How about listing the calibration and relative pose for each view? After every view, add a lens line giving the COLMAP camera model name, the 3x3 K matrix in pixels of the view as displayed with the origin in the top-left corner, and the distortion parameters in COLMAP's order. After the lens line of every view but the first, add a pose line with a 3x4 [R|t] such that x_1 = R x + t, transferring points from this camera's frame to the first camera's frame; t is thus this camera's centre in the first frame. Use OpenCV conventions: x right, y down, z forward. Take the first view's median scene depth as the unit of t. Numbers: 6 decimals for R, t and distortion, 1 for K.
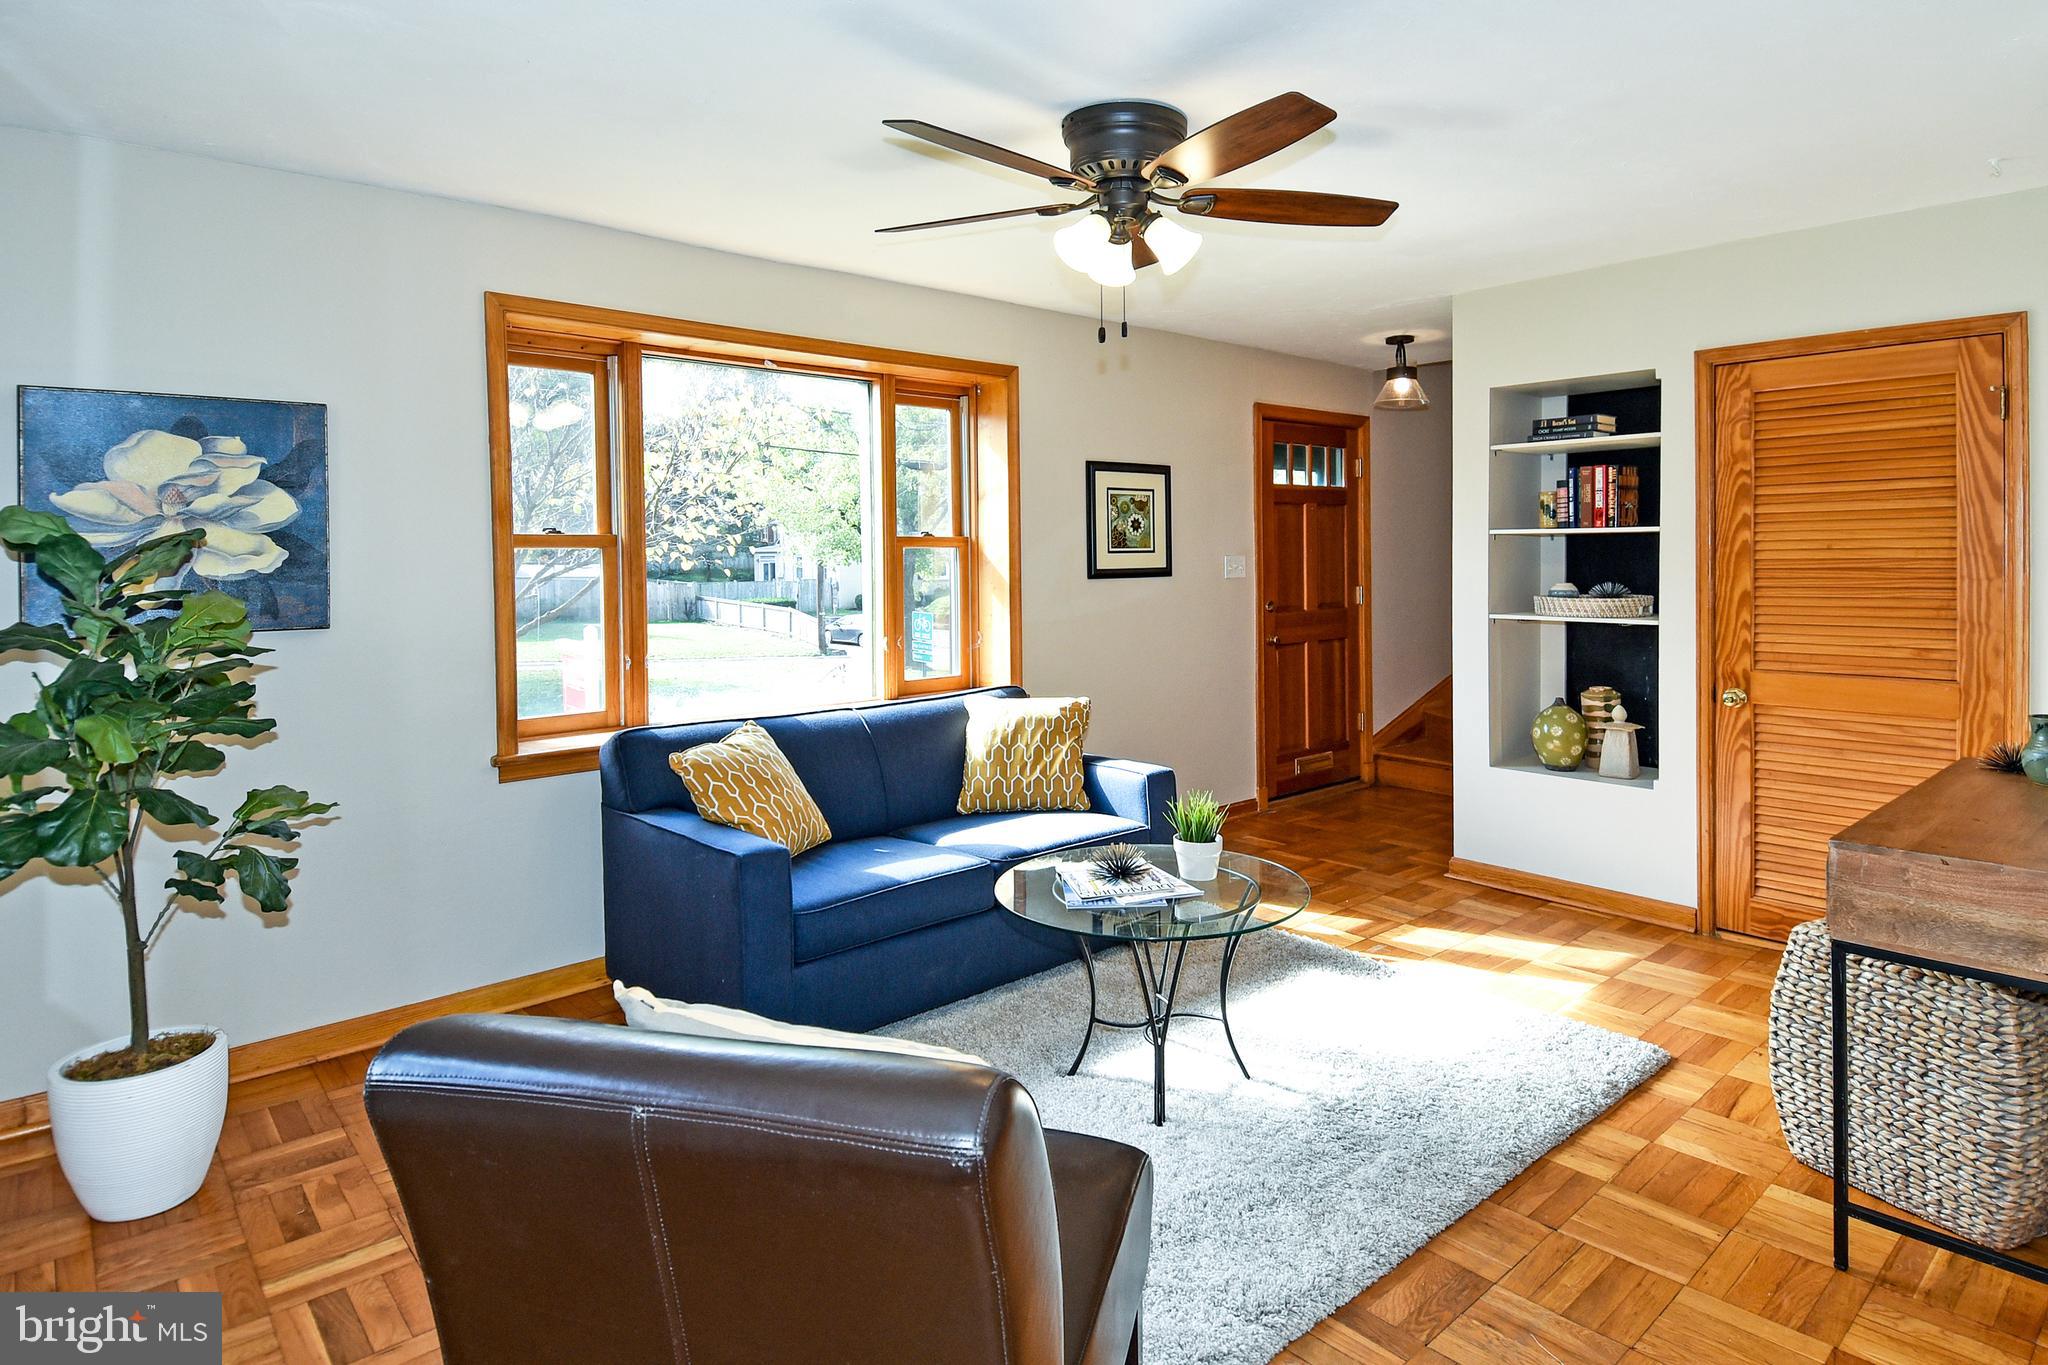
lens RADIAL K [[1083.6, 0, 1128.2], [0, 1083.6, 563.3], [0, 0, 1]] dist [0.032470, -0.037208]
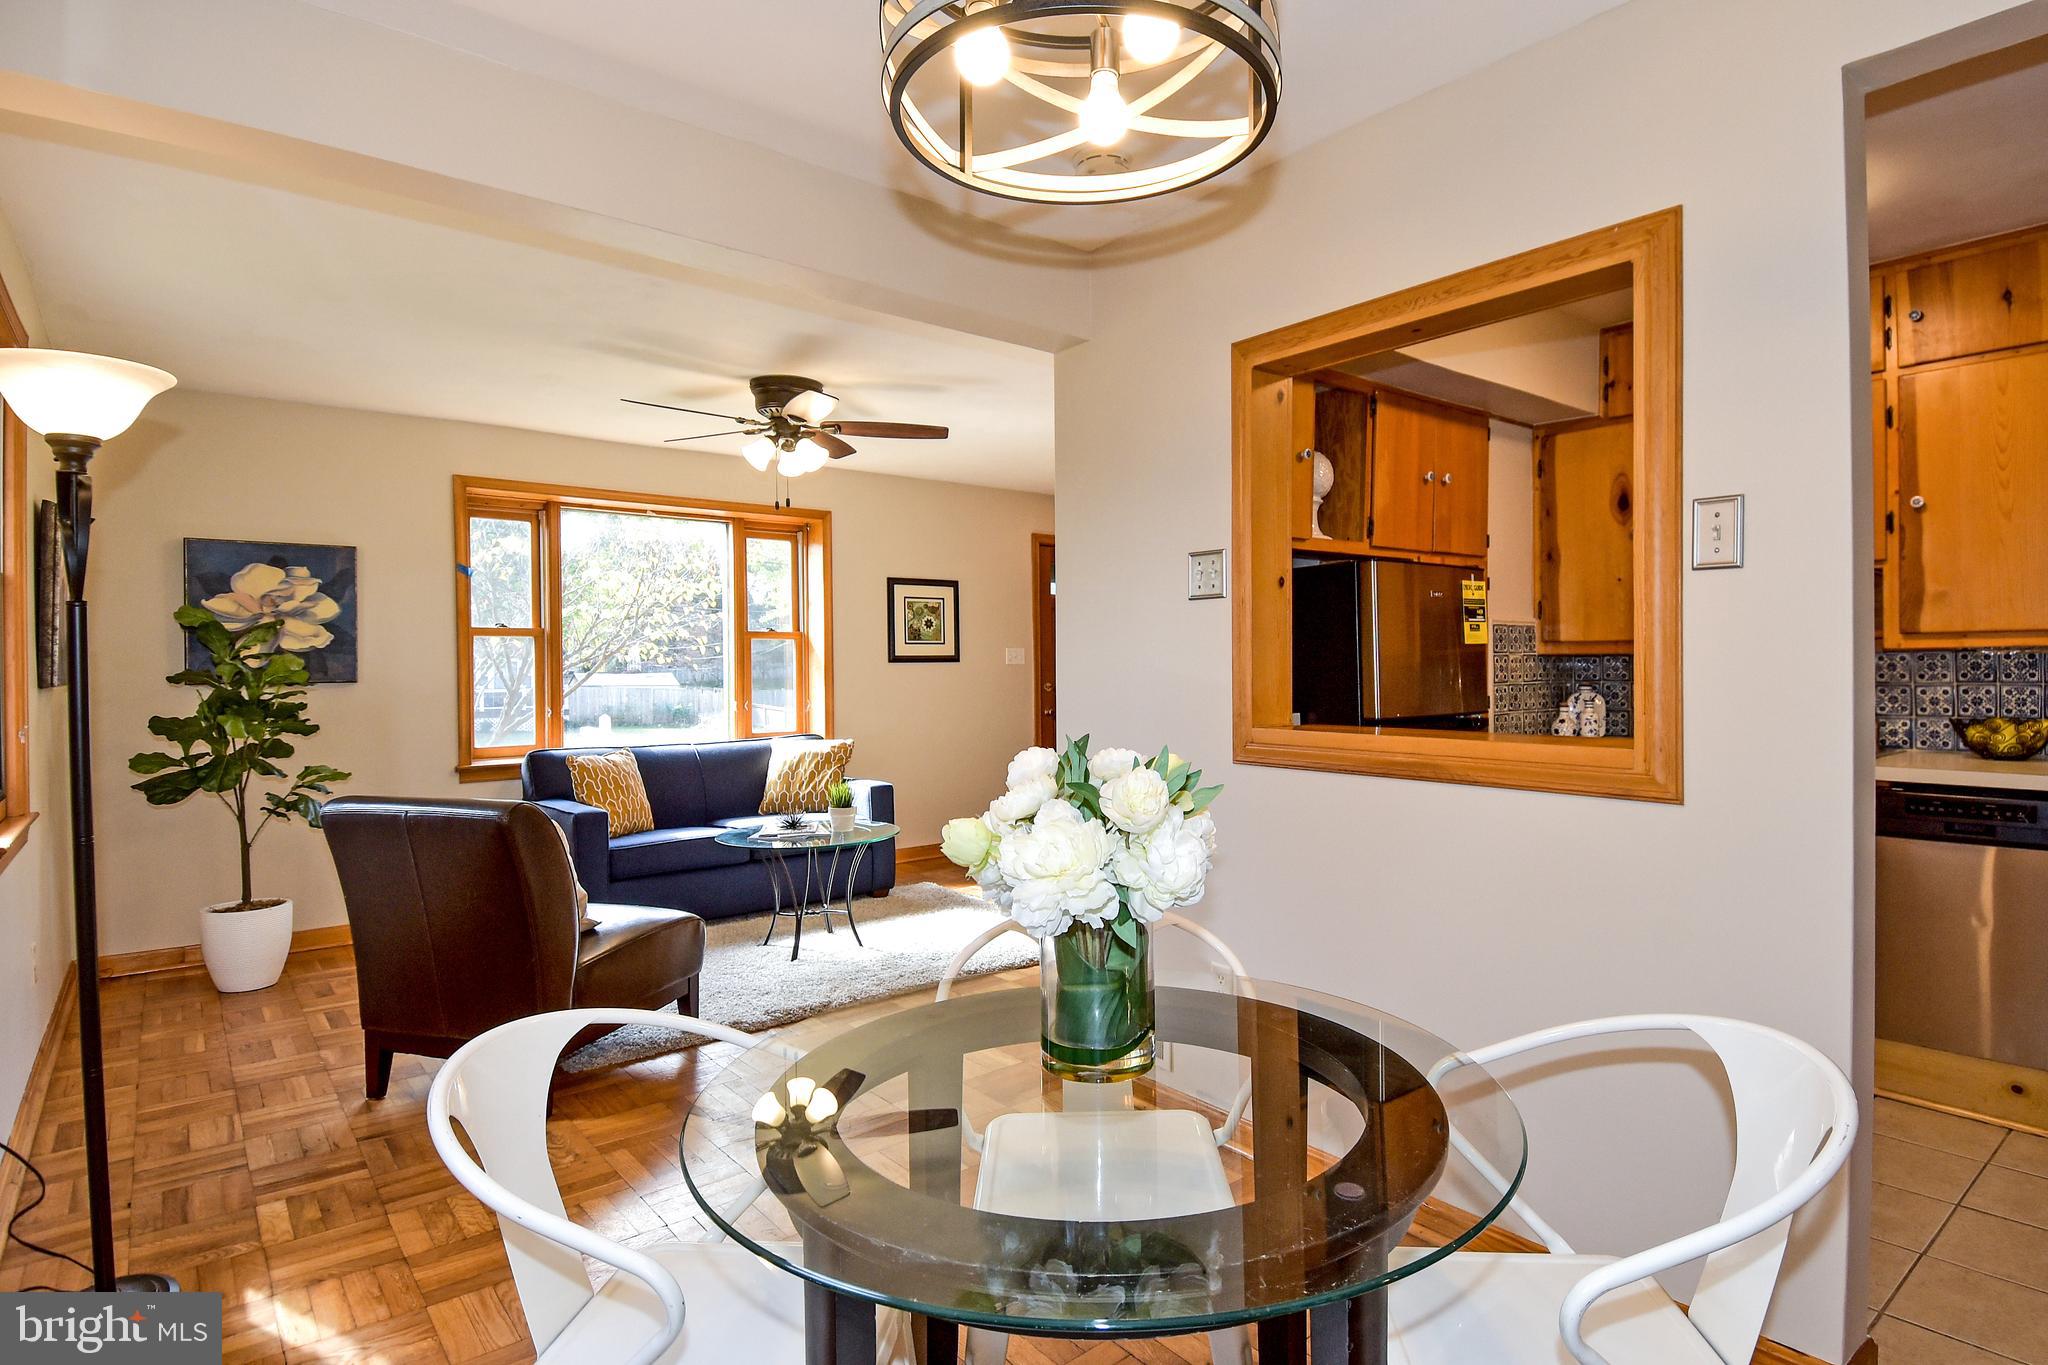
lens RADIAL K [[1083.6, 0, 1068.9], [0, 1083.6, 673.3], [0, 0, 1]] dist [0.032470, -0.037208]
pose [[0.995480, 0.005507, -0.094815, 0.399824], [-0.005468, 0.999985, 0.000673, 0.031602], [0.094817, -0.000151, 0.995495, -0.438299]]
